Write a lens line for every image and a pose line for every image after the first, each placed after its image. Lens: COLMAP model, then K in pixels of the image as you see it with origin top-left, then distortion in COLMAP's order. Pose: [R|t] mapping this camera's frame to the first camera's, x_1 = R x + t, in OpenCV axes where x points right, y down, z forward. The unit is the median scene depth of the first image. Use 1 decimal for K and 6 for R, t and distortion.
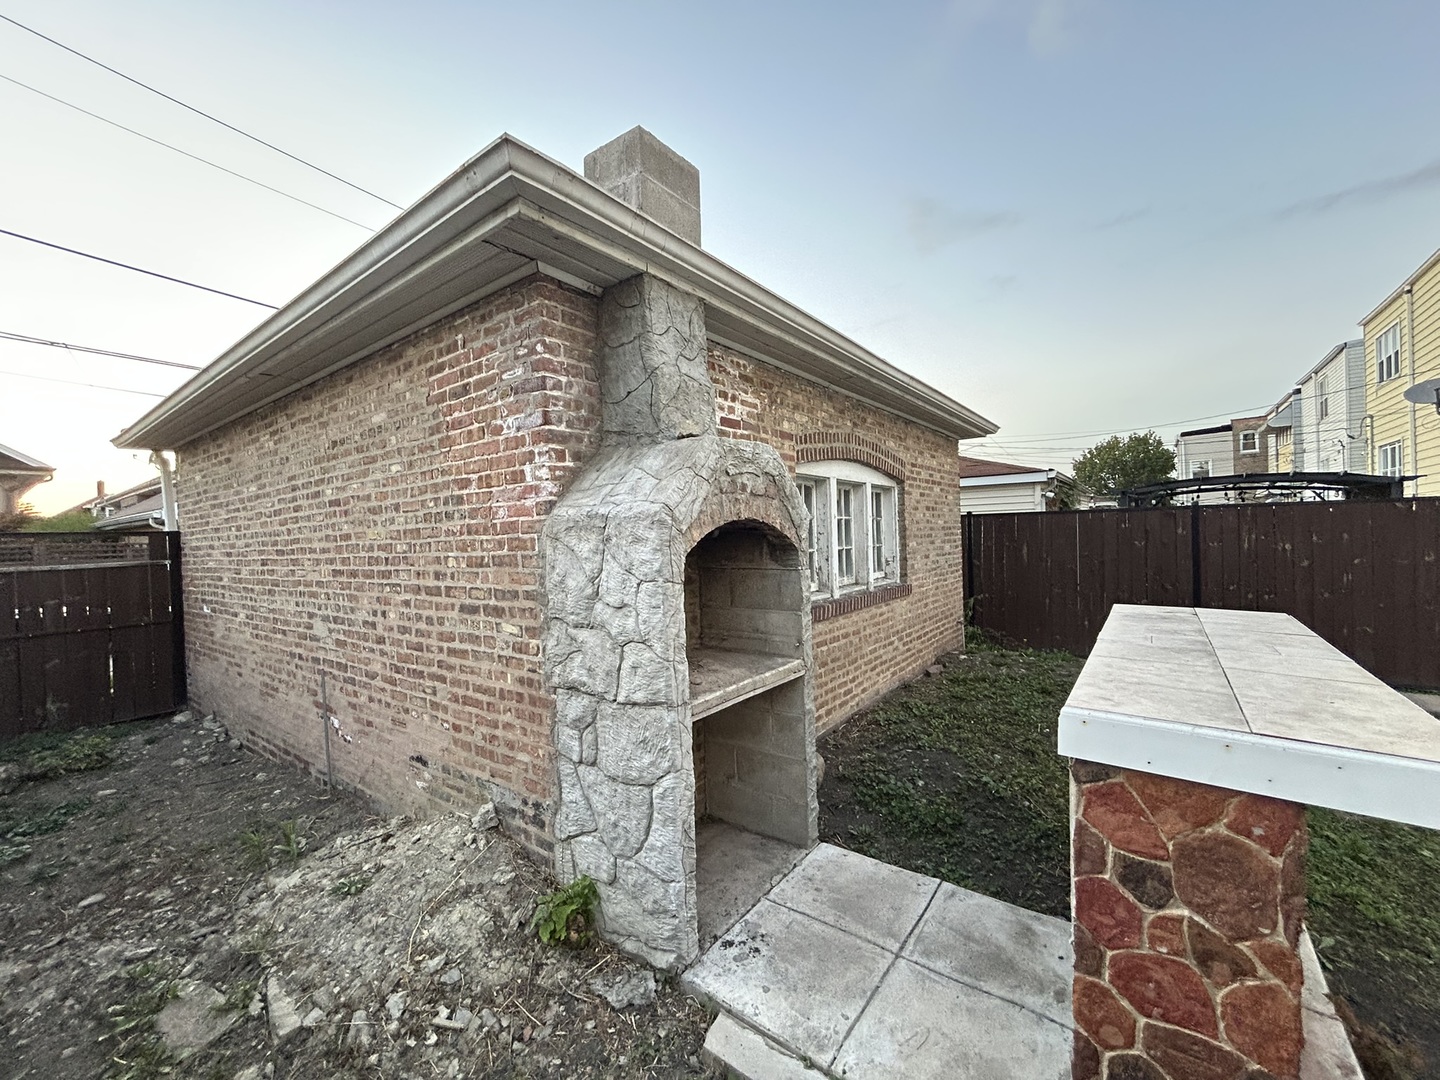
lens RADIAL K [[580.1, 0, 722.9], [0, 580.1, 537.3], [0, 0, 1]] dist [-0.006902, -0.000831]
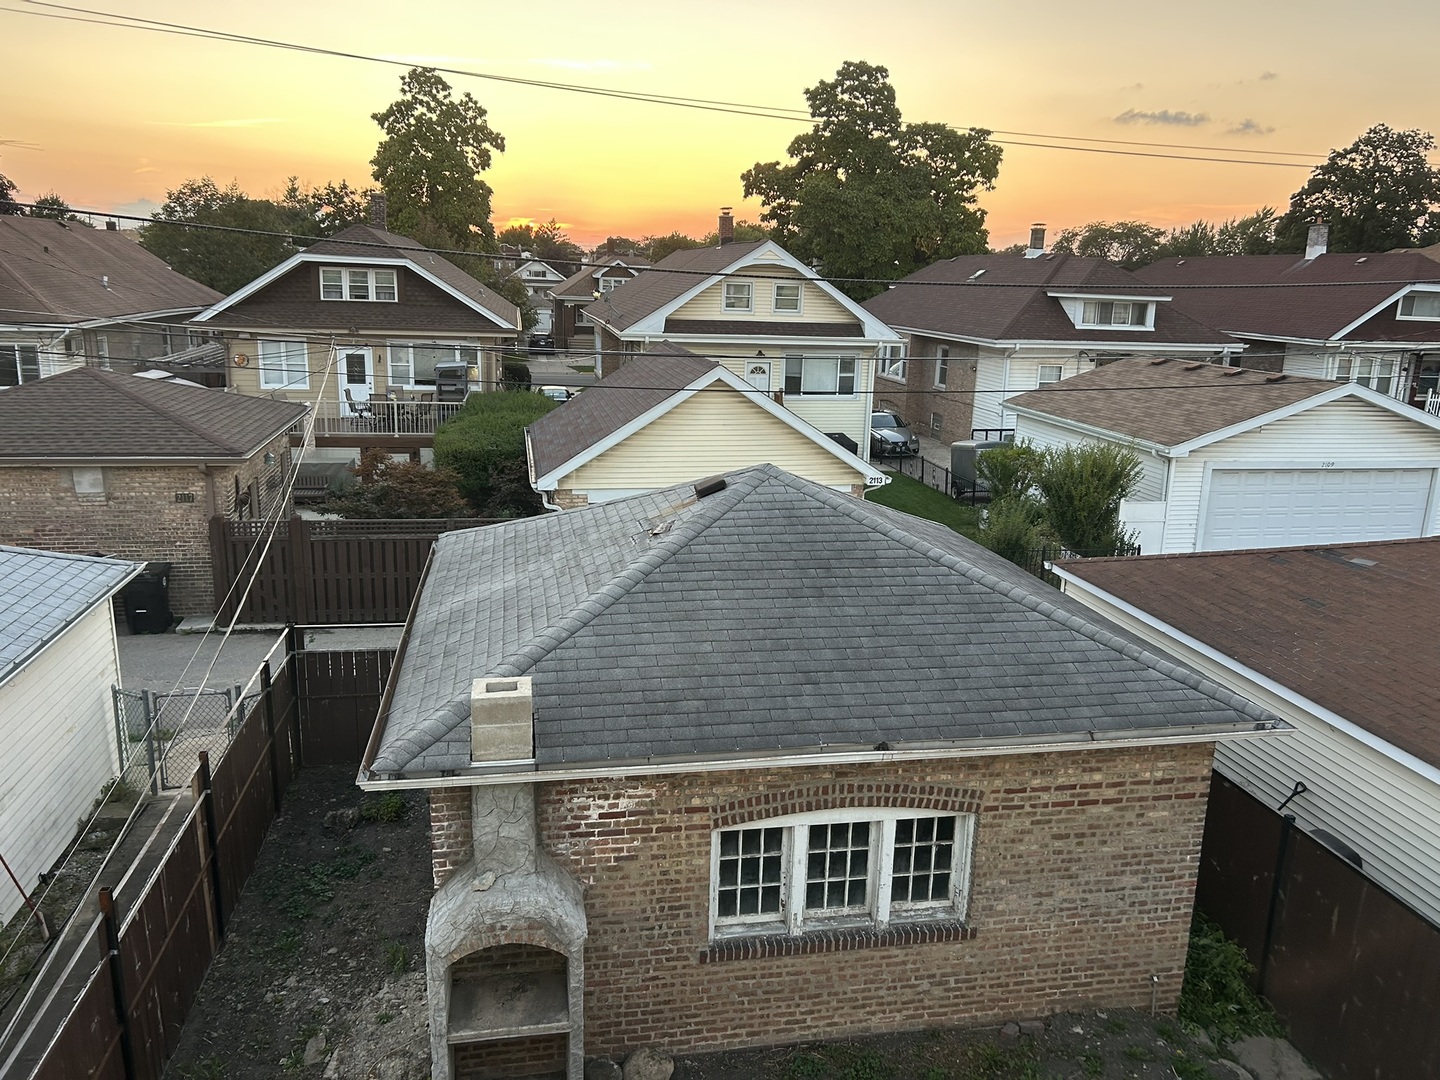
lens RADIAL K [[1077.5, 0, 734.2], [0, 1077.5, 540.2], [0, 0, 1]] dist [0.038122, -0.046689]
pose [[0.736950, 0.208476, -0.642995, 1.649151], [-0.058017, 0.967248, 0.247114, -1.416406], [0.673453, -0.144806, 0.724908, -0.463367]]
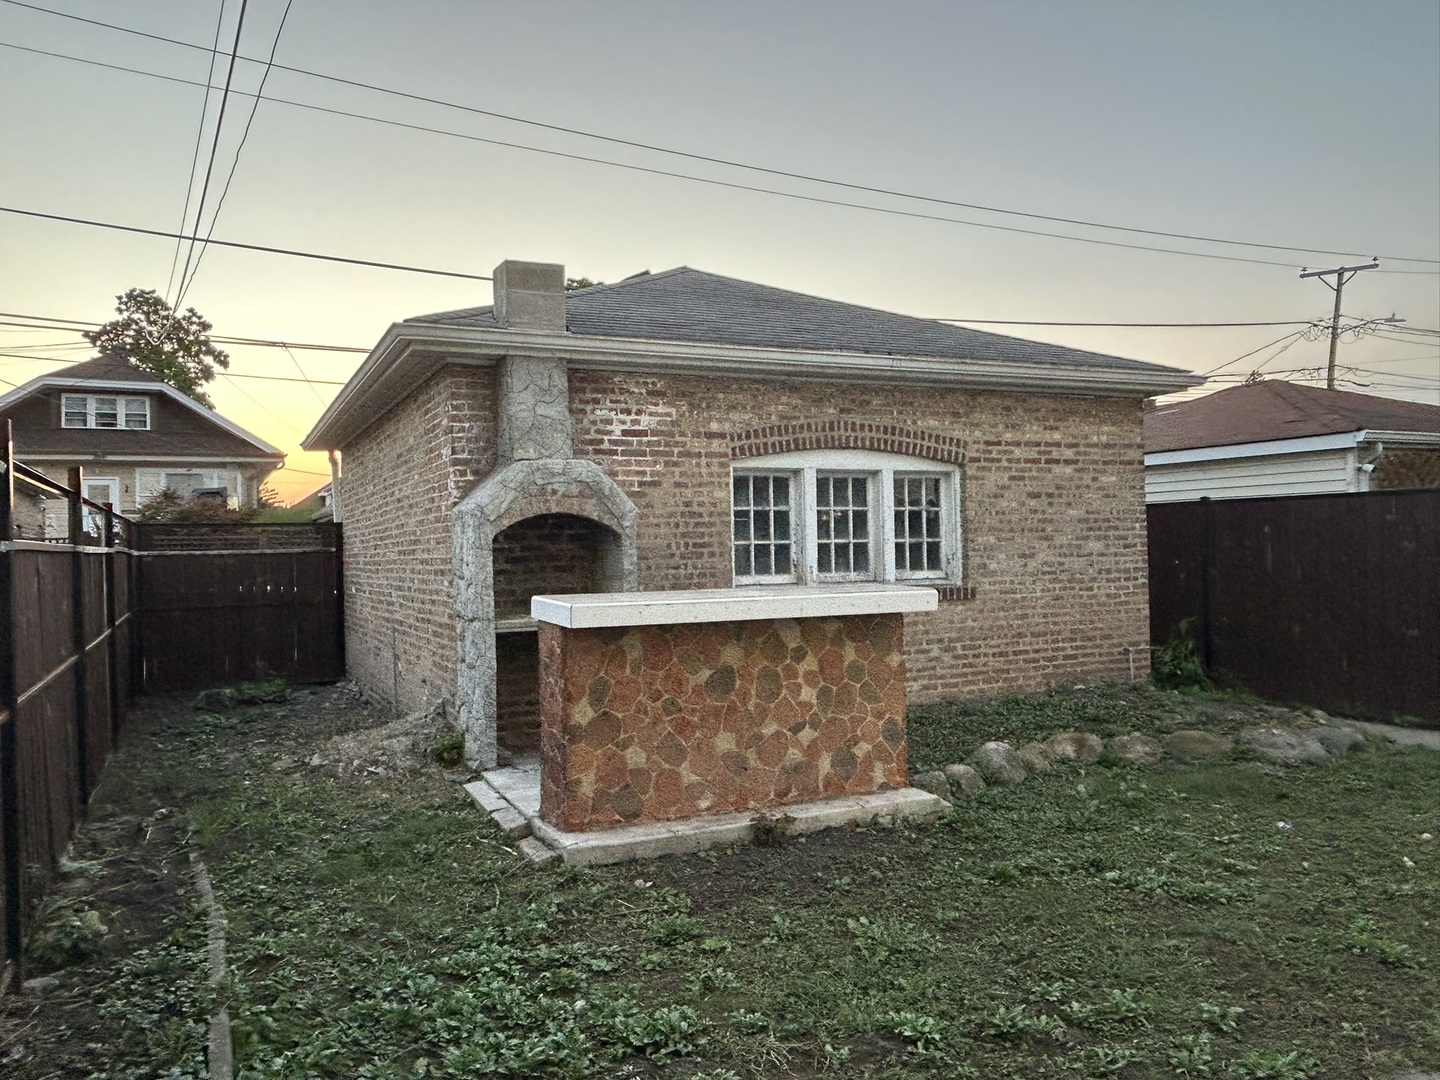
lens RADIAL K [[1070.2, 0, 707.4], [0, 1070.2, 526.9], [0, 0, 1]] dist [0.002693, -0.016181]
pose [[0.880160, 0.003525, -0.474664, 1.248079], [-0.009396, 0.999906, -0.009999, 0.022199], [0.474584, 0.013260, 0.880110, -0.930212]]
